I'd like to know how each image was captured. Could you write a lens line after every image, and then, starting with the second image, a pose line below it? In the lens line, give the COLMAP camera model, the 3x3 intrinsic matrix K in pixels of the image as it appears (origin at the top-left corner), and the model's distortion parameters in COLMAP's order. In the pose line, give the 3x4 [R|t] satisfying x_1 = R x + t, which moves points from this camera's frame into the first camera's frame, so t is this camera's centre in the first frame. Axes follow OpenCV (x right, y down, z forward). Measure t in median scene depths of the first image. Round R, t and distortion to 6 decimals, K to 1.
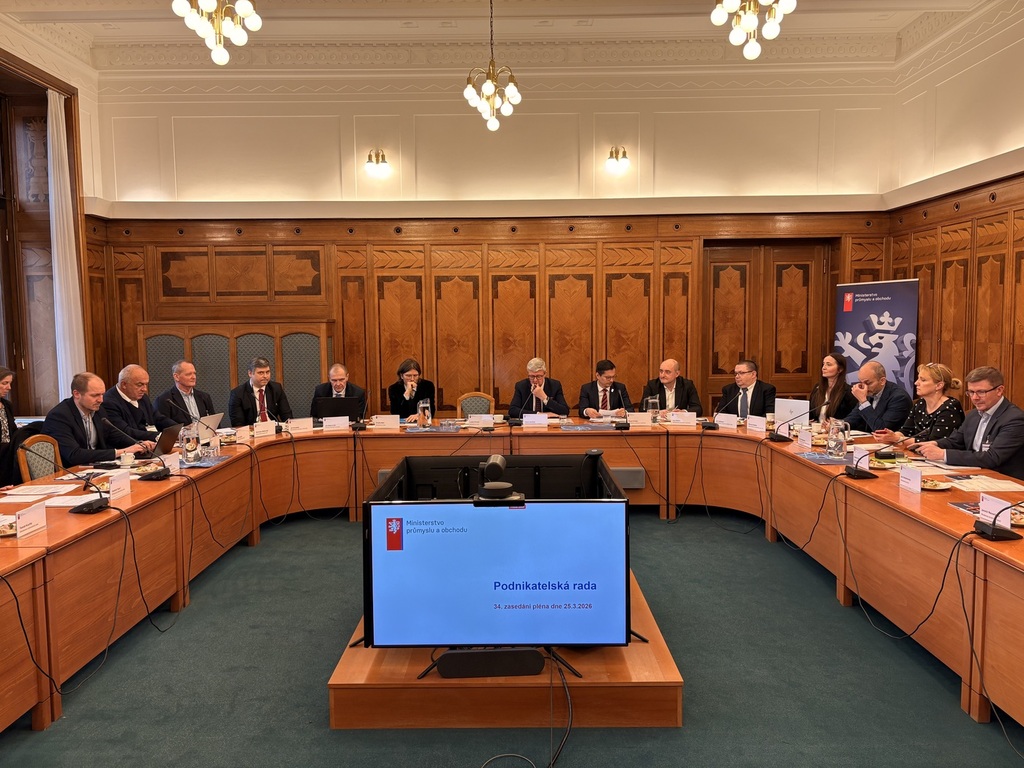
lens RADIAL K [[766.3, 0, 514.2], [0, 766.3, 386.2], [0, 0, 1]] dist [0.026691, -0.024347]
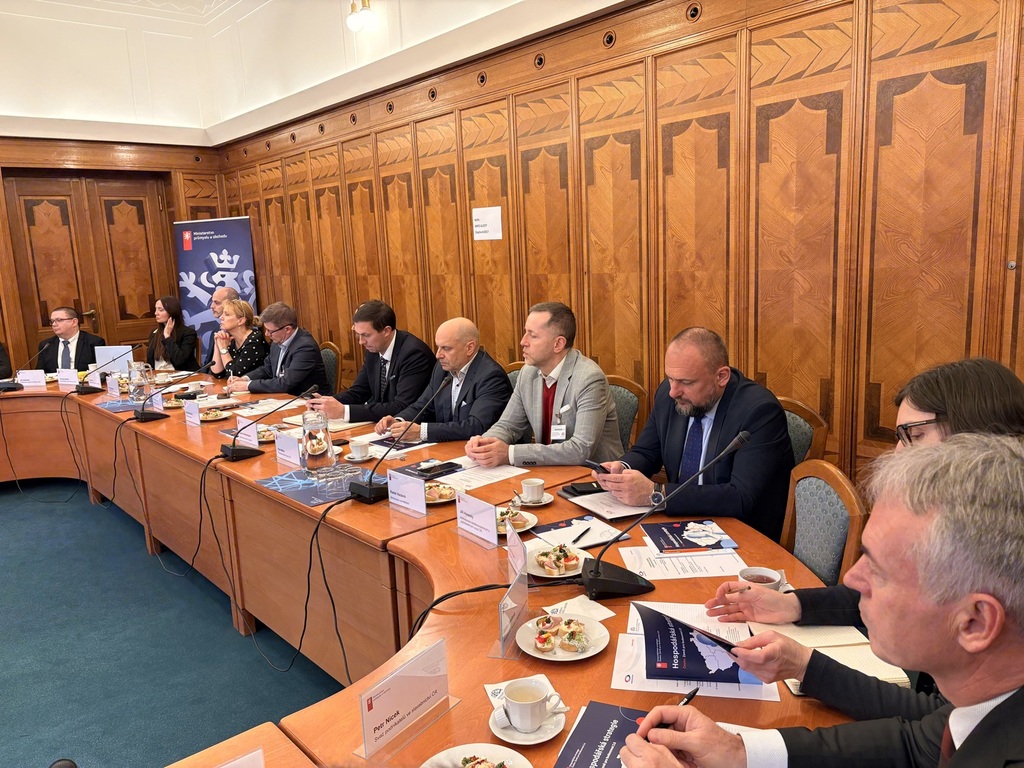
lens RADIAL K [[766.3, 0, 512.1], [0, 766.3, 382.9], [0, 0, 1]] dist [0.026691, -0.024347]
pose [[0.759308, -0.131172, 0.637374, 0.110558], [0.090654, 0.991244, 0.096002, 0.013292], [-0.644386, -0.015114, 0.764551, -0.007552]]
